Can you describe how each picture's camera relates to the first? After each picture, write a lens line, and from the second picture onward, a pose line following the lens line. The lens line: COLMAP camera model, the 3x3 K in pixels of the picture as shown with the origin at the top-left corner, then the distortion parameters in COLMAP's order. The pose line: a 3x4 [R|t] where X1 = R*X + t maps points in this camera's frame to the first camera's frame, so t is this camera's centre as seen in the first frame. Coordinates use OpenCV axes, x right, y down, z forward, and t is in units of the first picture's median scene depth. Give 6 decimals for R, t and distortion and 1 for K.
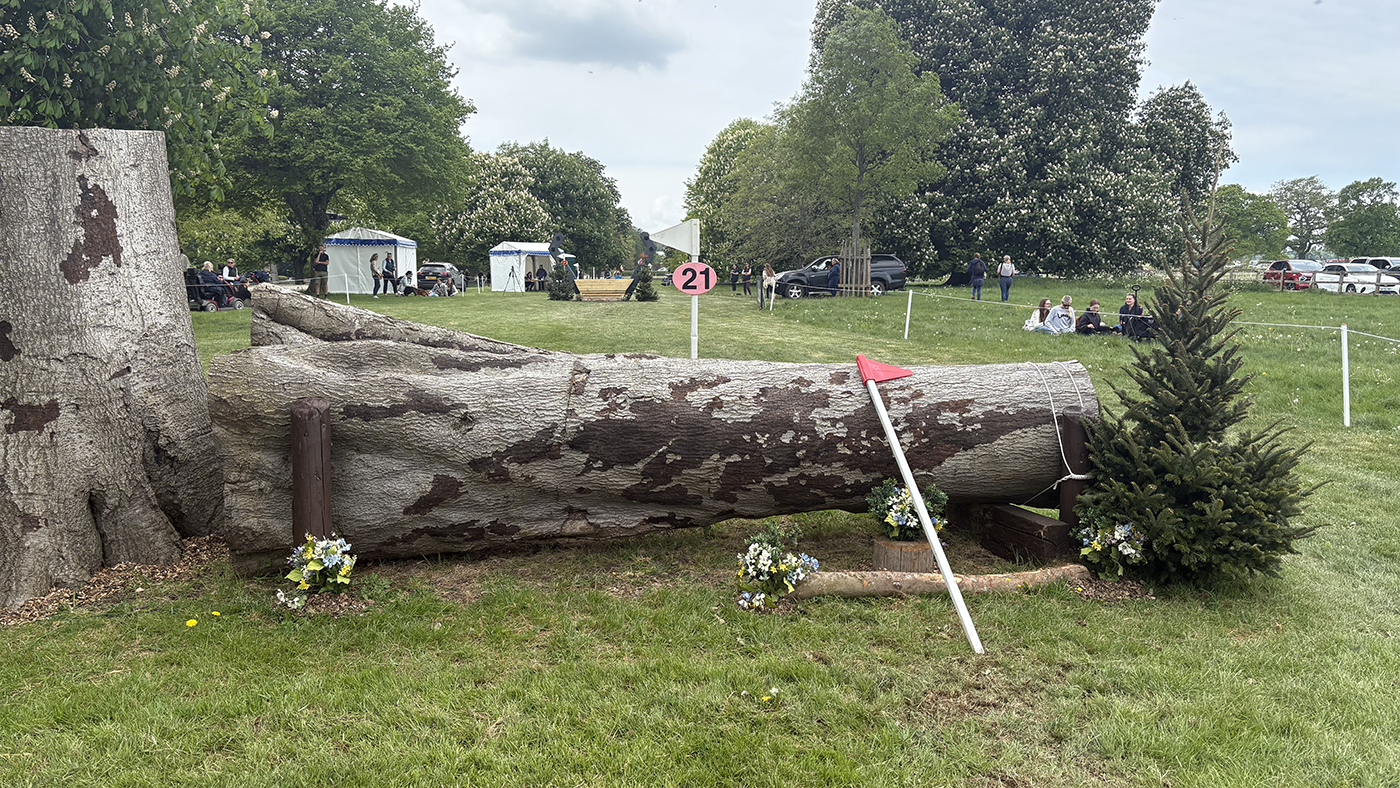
lens RADIAL K [[1102.4, 0, 703.7], [0, 1102.4, 389.1], [0, 0, 1]] dist [0.046549, -0.000373]
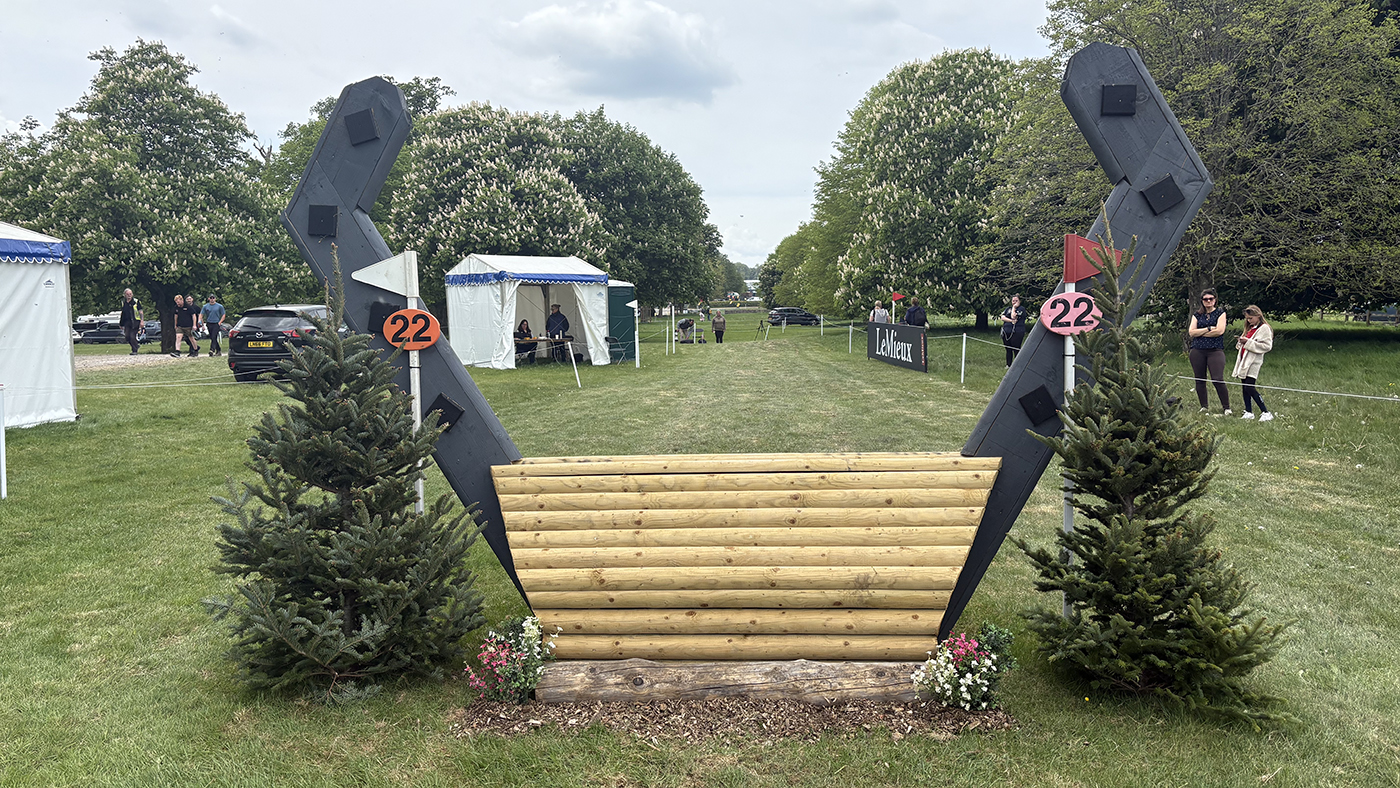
lens RADIAL K [[1104.3, 0, 698.7], [0, 1104.3, 400.0], [0, 0, 1]] dist [0.035659, -0.002213]
pose [[0.996804, -0.005811, -0.079673, -0.055511], [0.004575, 0.999866, -0.015695, -0.068311], [0.079753, 0.015281, 0.996698, 0.572101]]
